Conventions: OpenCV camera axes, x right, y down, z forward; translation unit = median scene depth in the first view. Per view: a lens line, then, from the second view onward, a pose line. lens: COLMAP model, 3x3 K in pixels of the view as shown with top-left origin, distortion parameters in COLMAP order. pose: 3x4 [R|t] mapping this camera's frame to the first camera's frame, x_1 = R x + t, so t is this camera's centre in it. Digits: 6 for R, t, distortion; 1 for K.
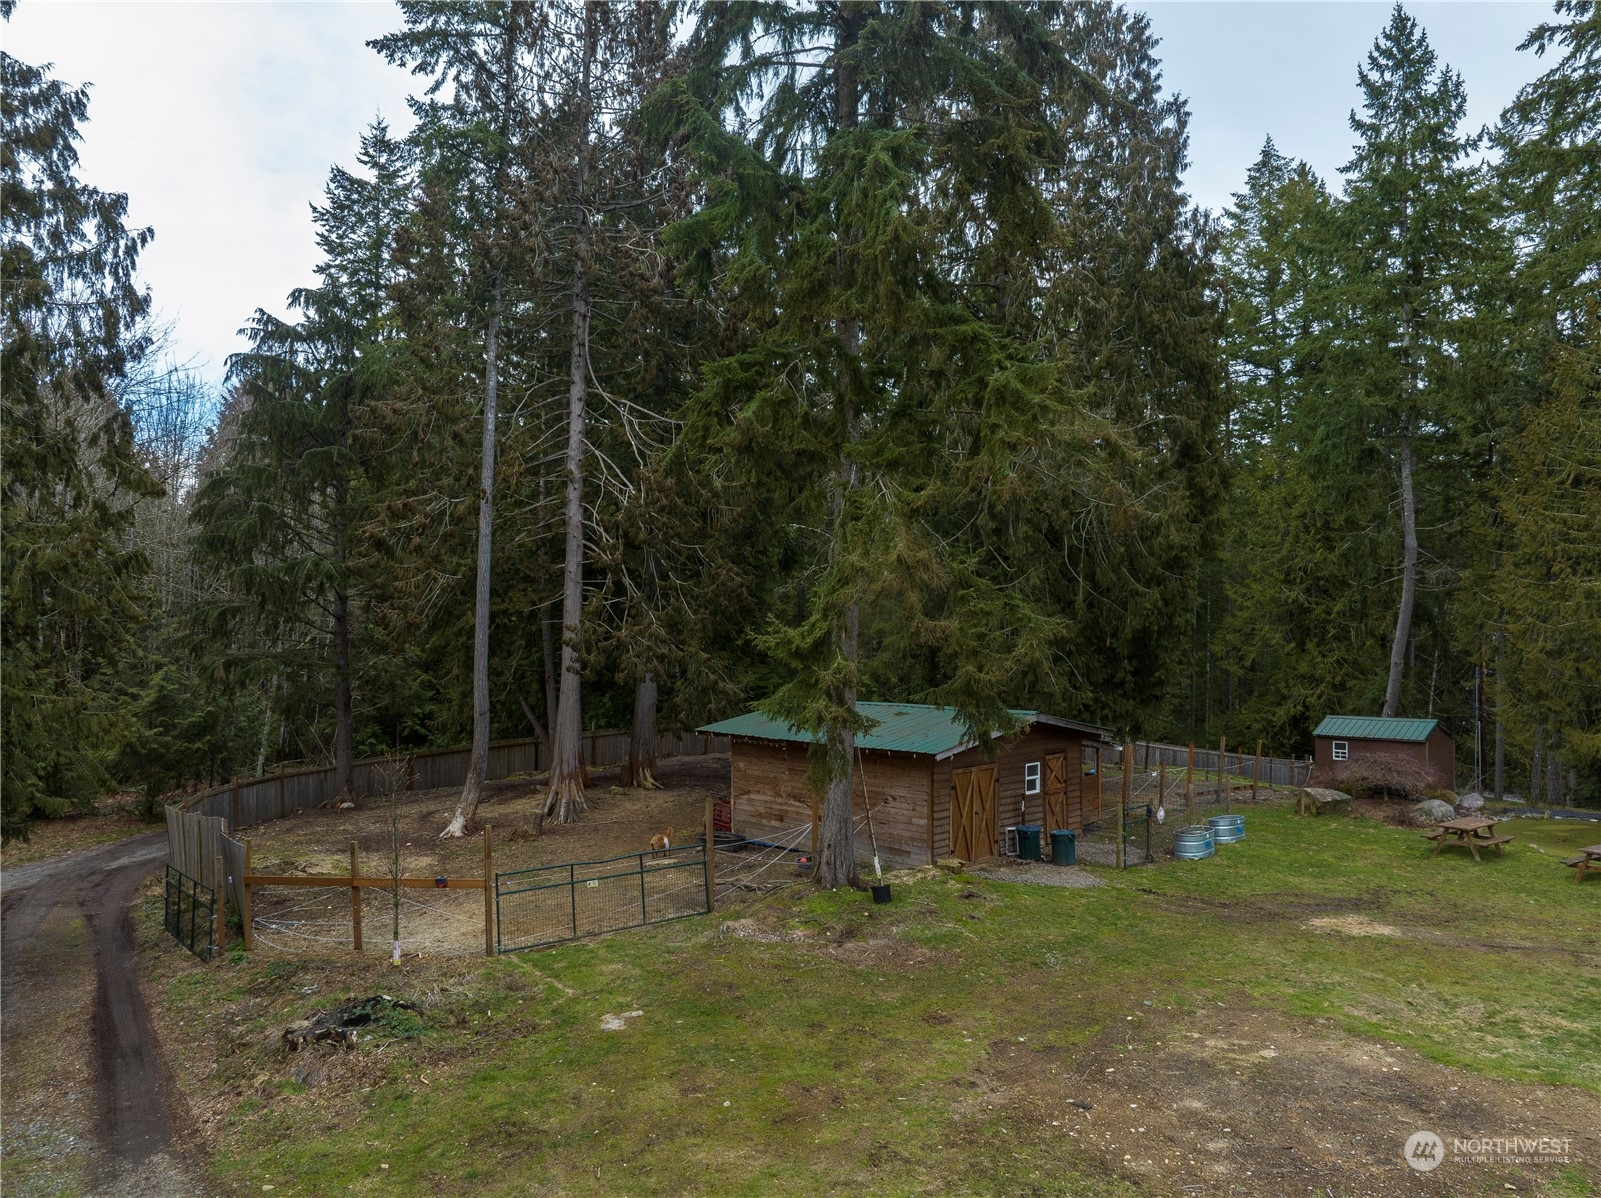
lens RADIAL K [[1112.3, 0, 789.5], [0, 1112.3, 603.3], [0, 0, 1]] dist [-0.060261, 0.027660]
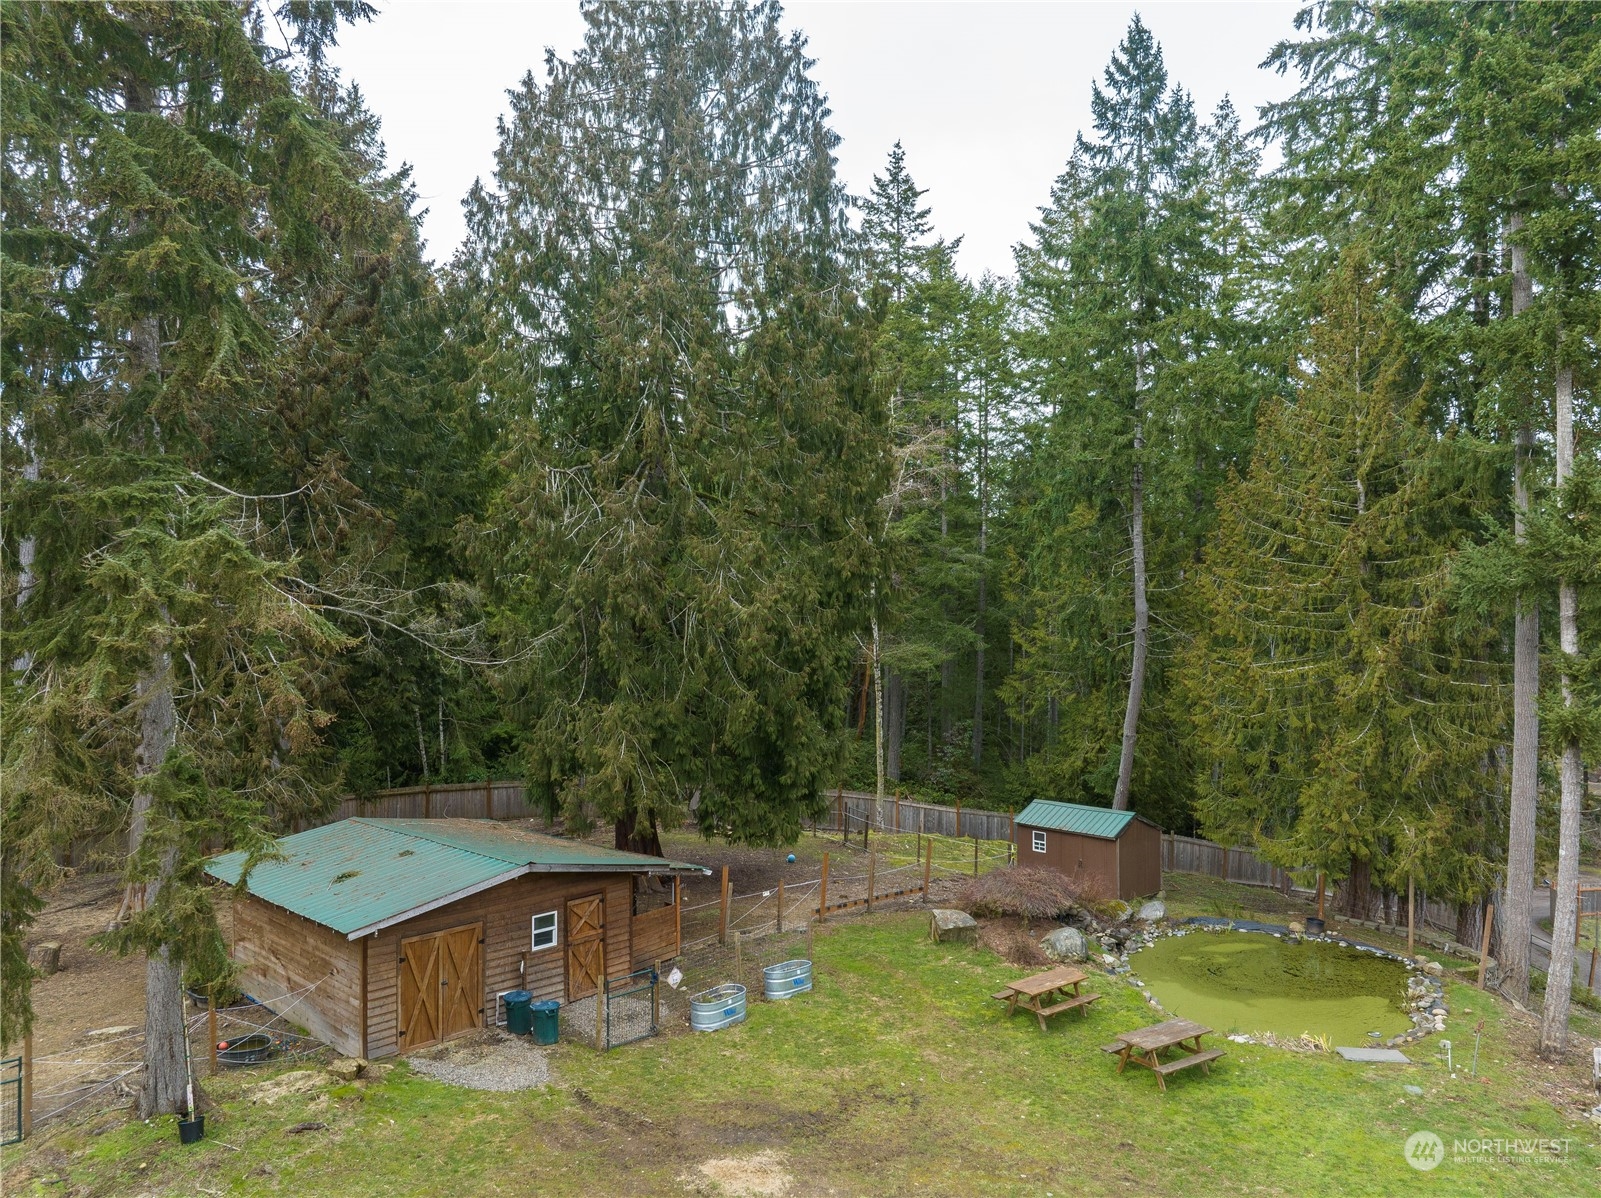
lens RADIAL K [[1112.3, 0, 811.2], [0, 1112.3, 602.7], [0, 0, 1]] dist [-0.060261, 0.027660]
pose [[0.999344, -0.002386, 0.036129, 0.266021], [0.001797, 0.999865, 0.016330, -0.076284], [-0.036163, -0.016255, 0.999214, 0.085111]]
